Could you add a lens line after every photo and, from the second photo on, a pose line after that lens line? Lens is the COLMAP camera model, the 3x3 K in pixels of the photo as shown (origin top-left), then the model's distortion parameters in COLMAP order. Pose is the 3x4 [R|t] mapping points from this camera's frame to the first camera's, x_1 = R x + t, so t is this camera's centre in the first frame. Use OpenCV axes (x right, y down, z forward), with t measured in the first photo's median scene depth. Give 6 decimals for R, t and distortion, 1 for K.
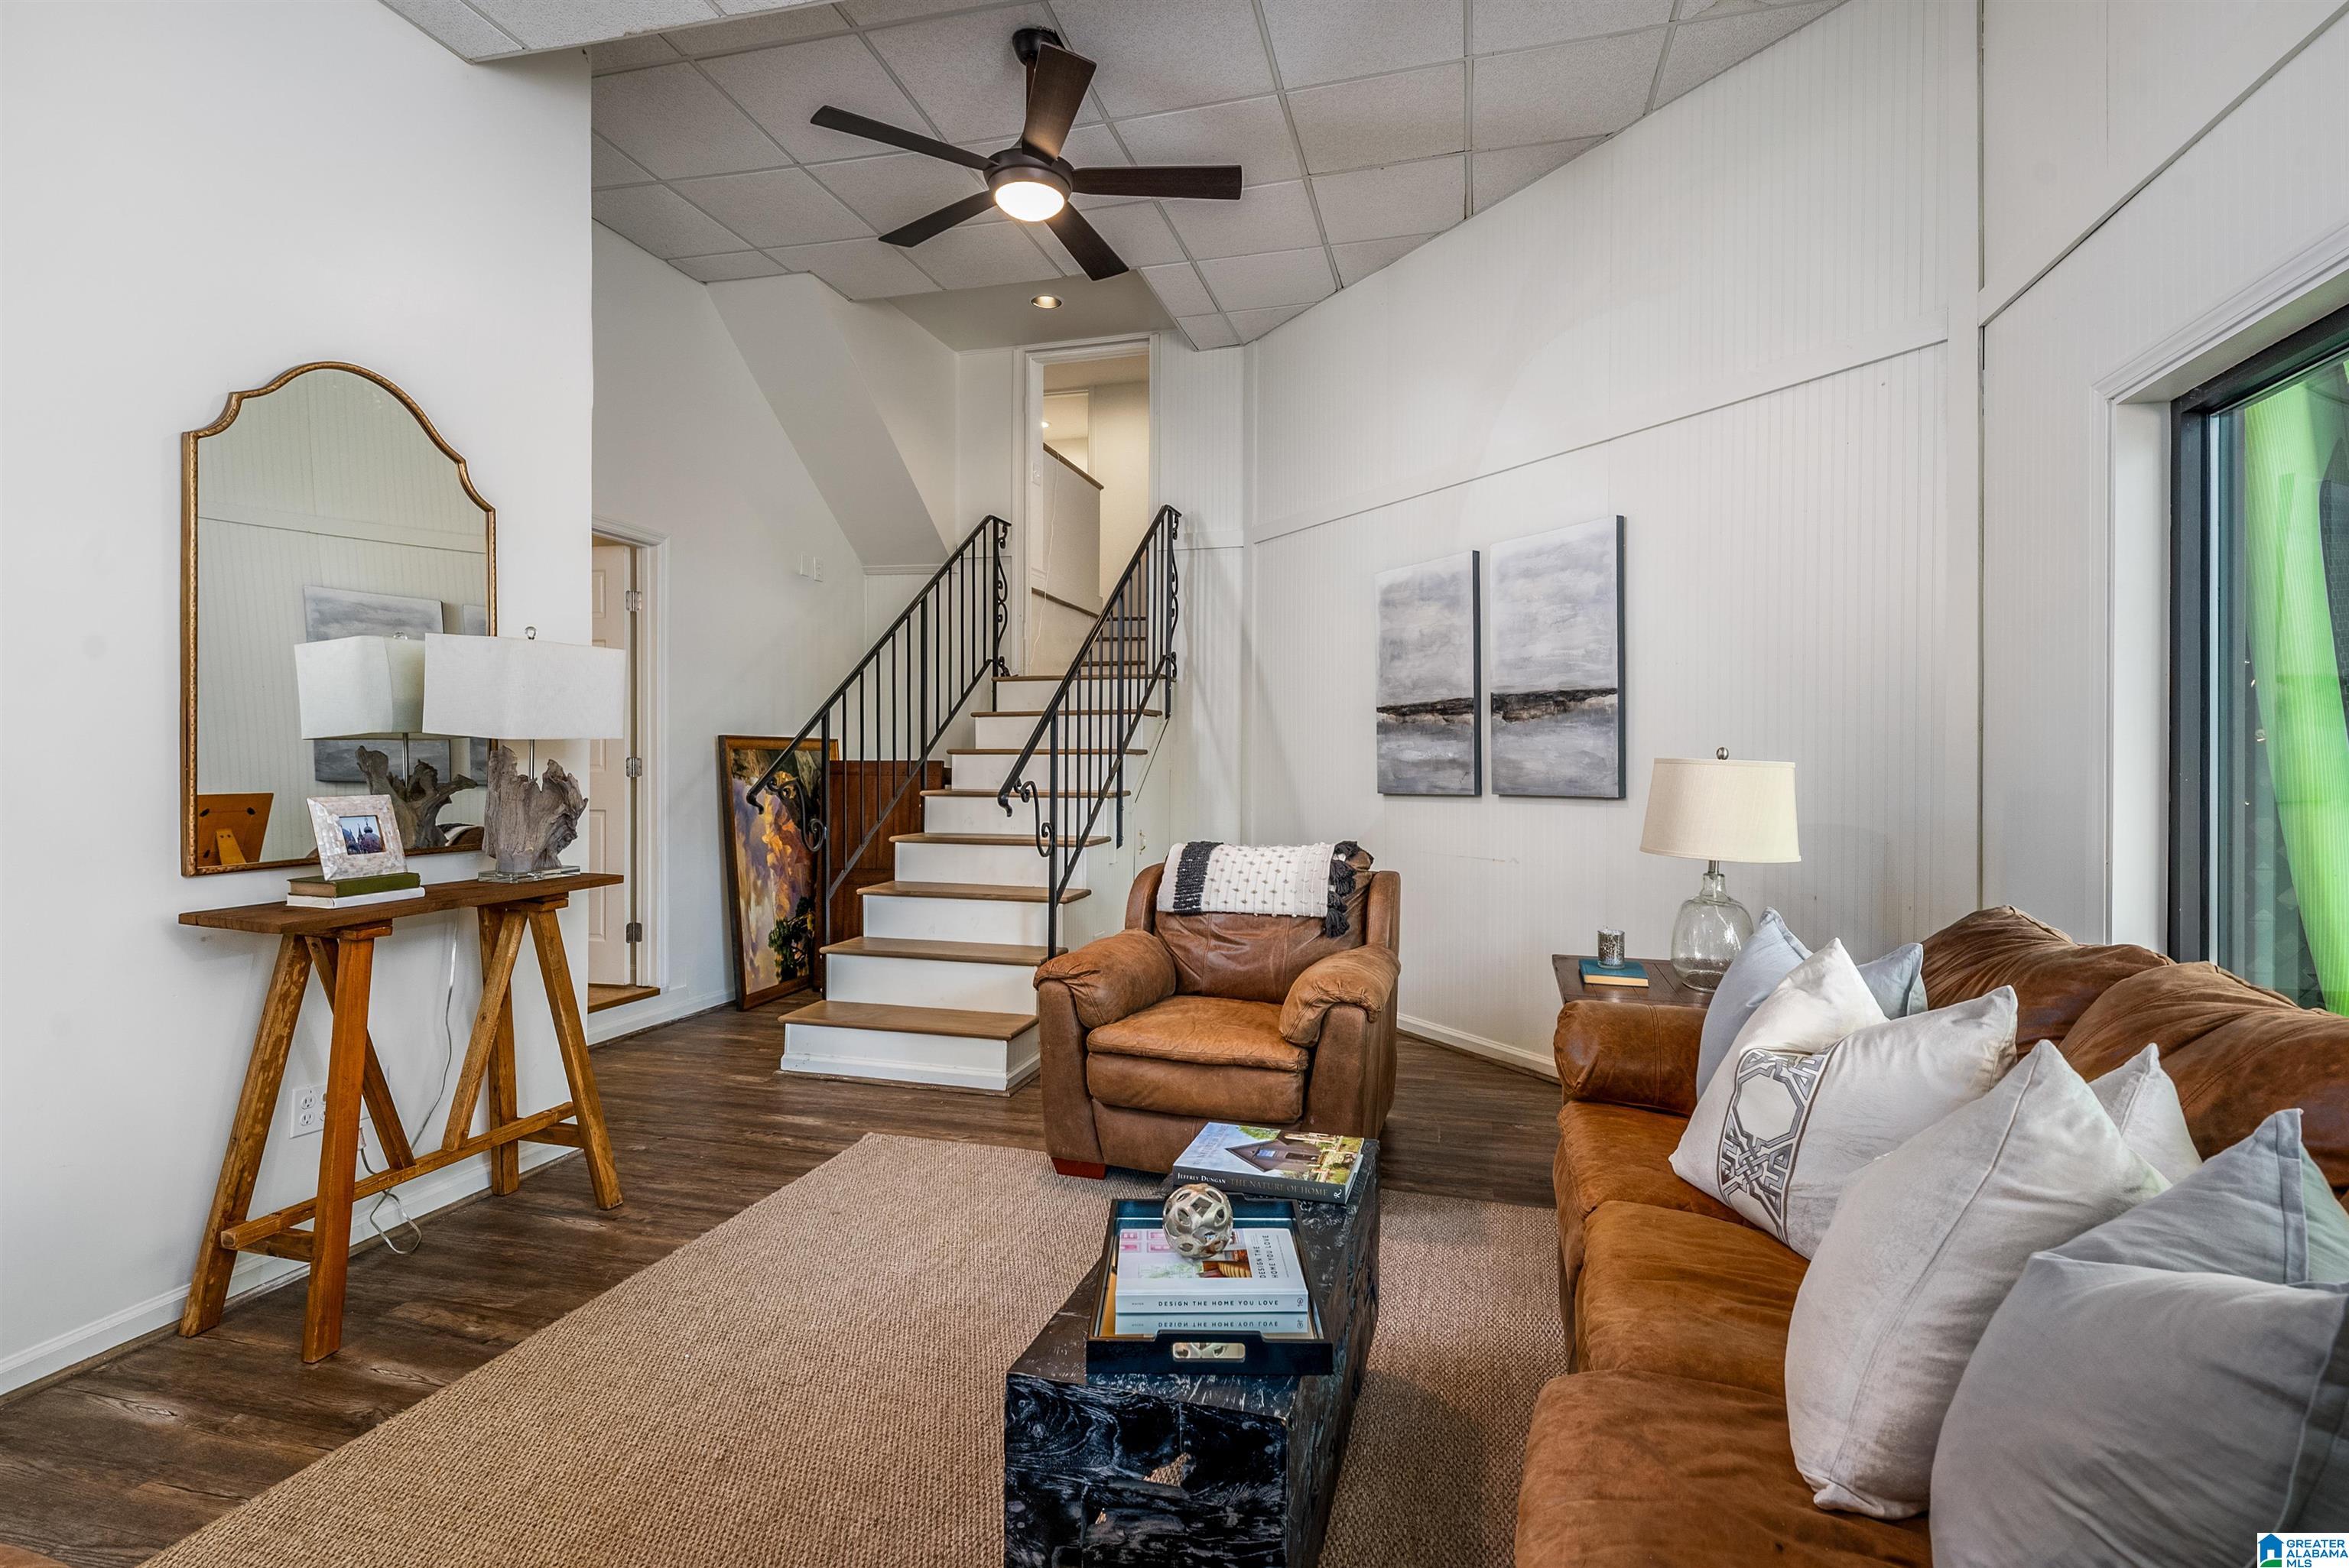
lens RADIAL K [[1109.9, 0, 1179.9], [0, 1109.9, 761.3], [0, 0, 1]] dist [0.000417, 0.000175]
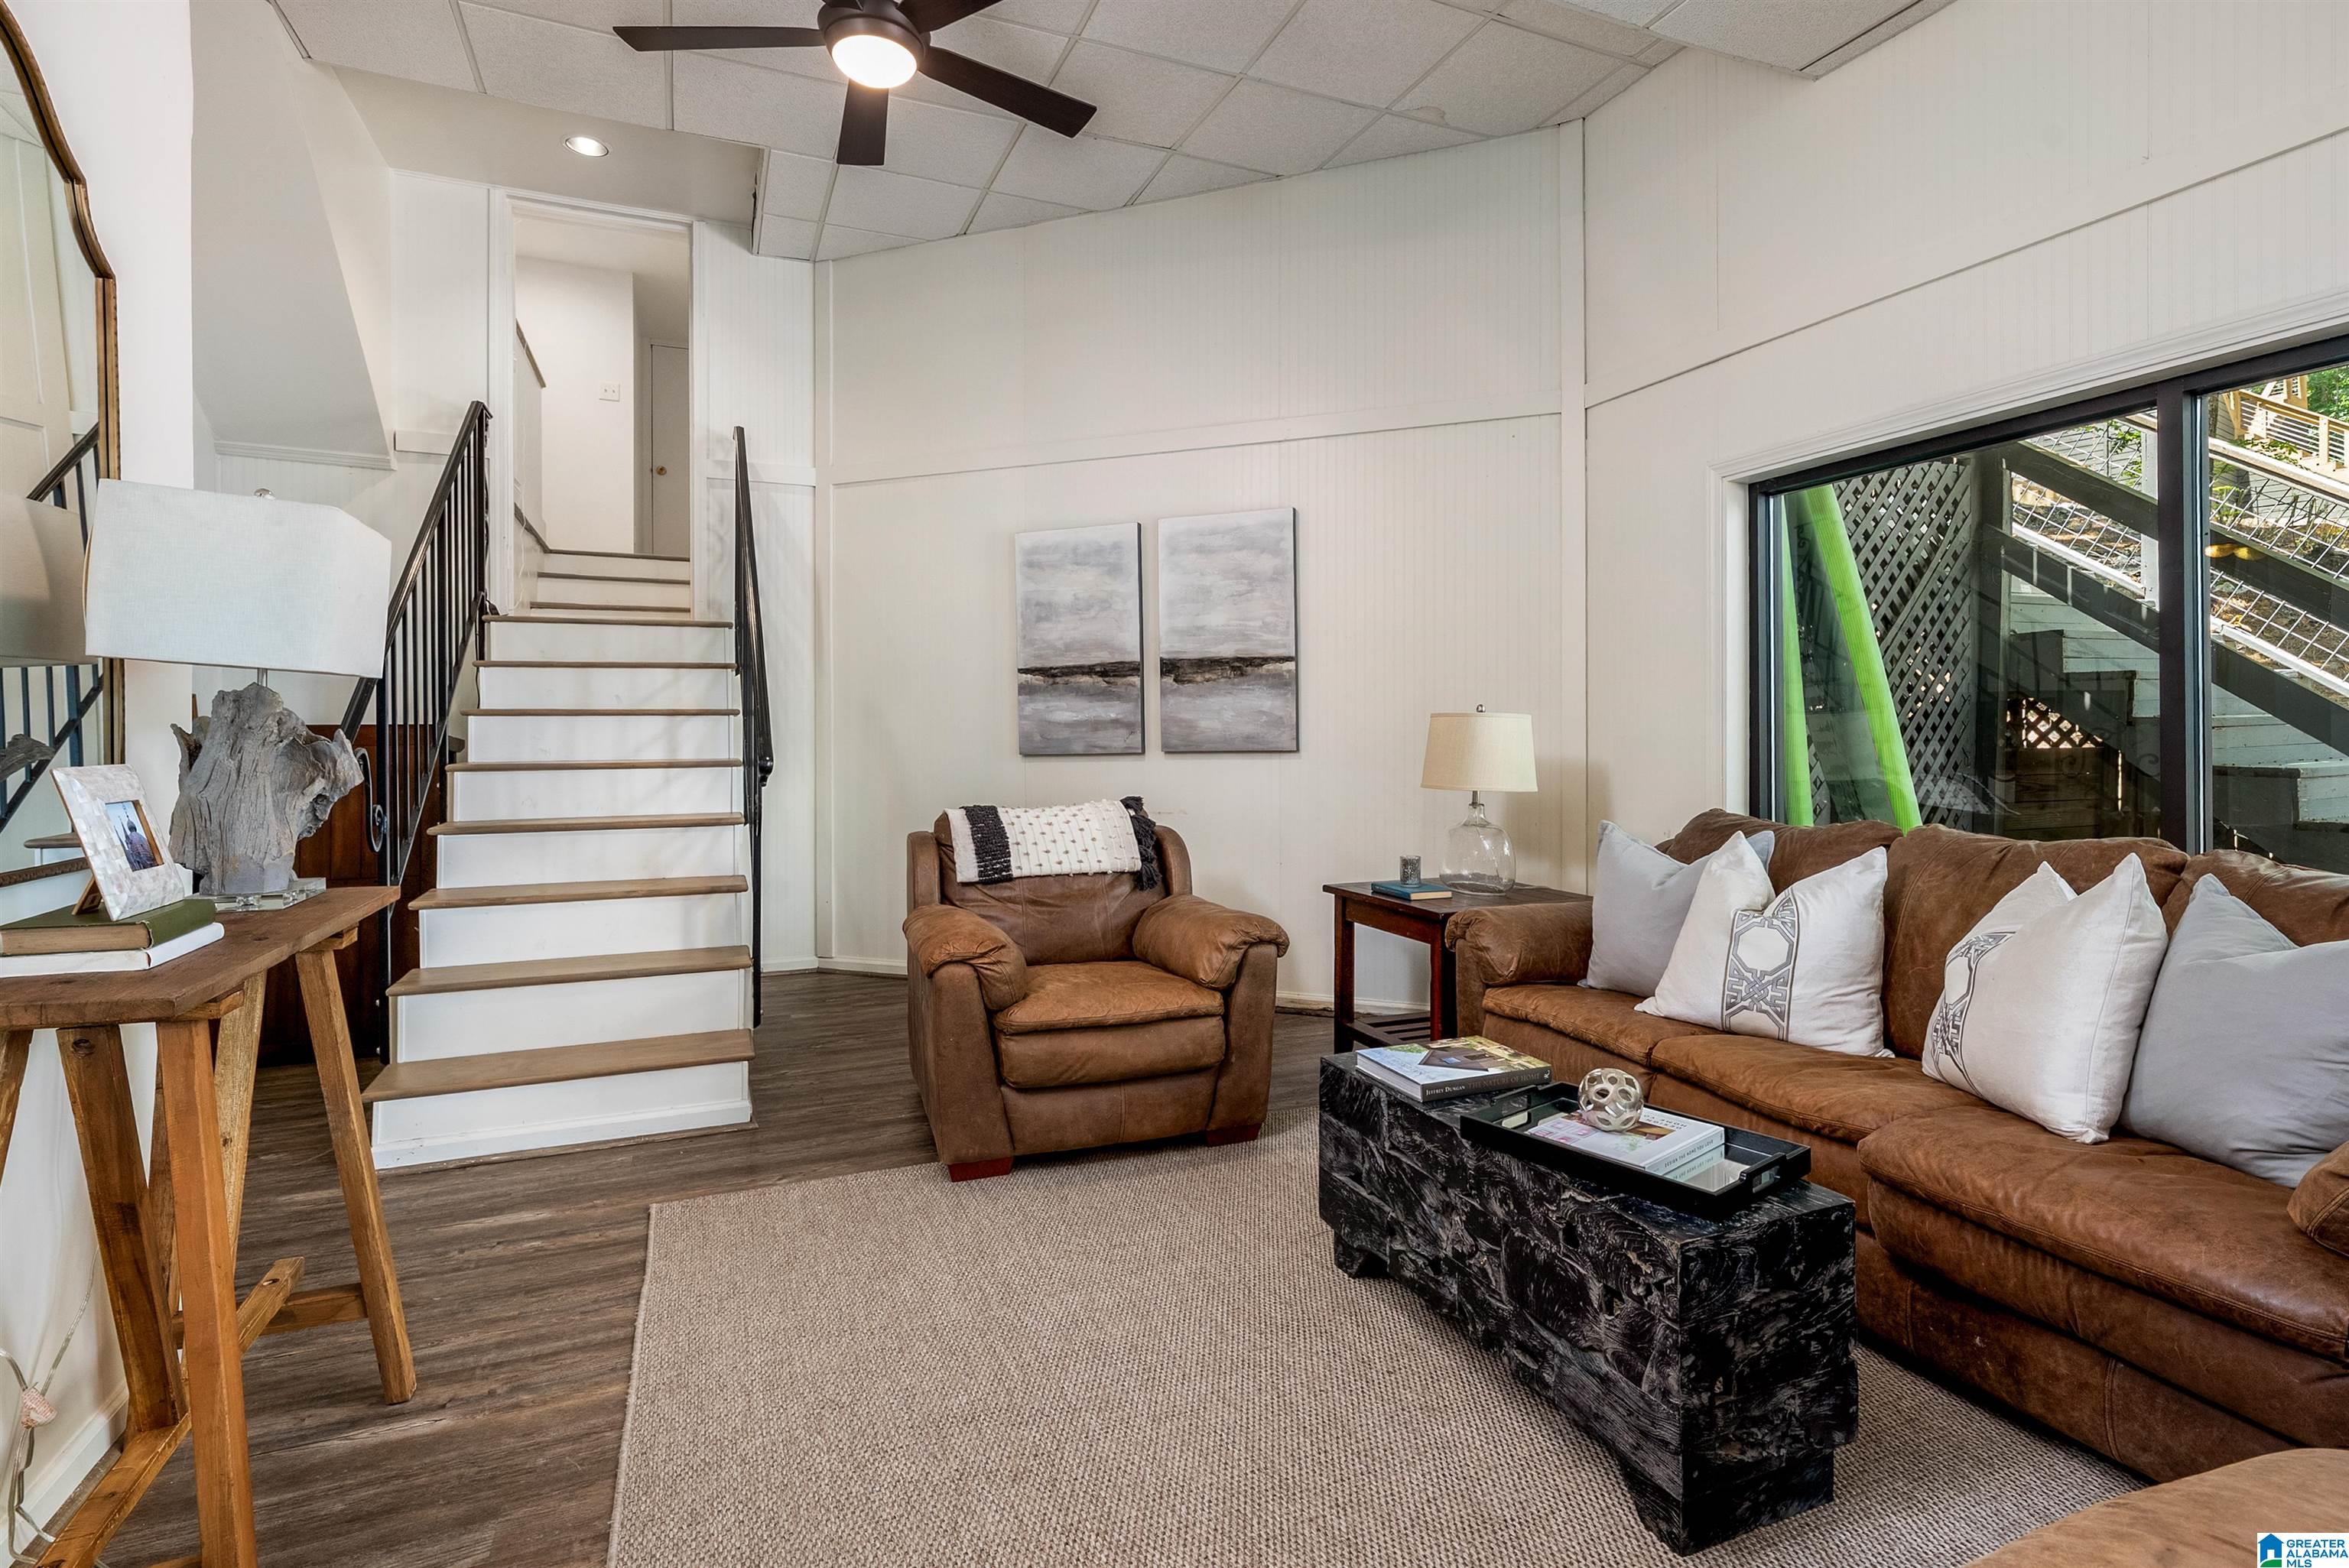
lens RADIAL K [[1135.4, 0, 1178.4], [0, 1135.4, 733.3], [0, 0, 1]] dist [0.000832, -0.000286]
pose [[0.778739, -0.007154, 0.627308, -0.445315], [0.008341, 0.999965, 0.001049, 0.012313], [-0.627293, 0.004415, 0.778771, 0.151689]]
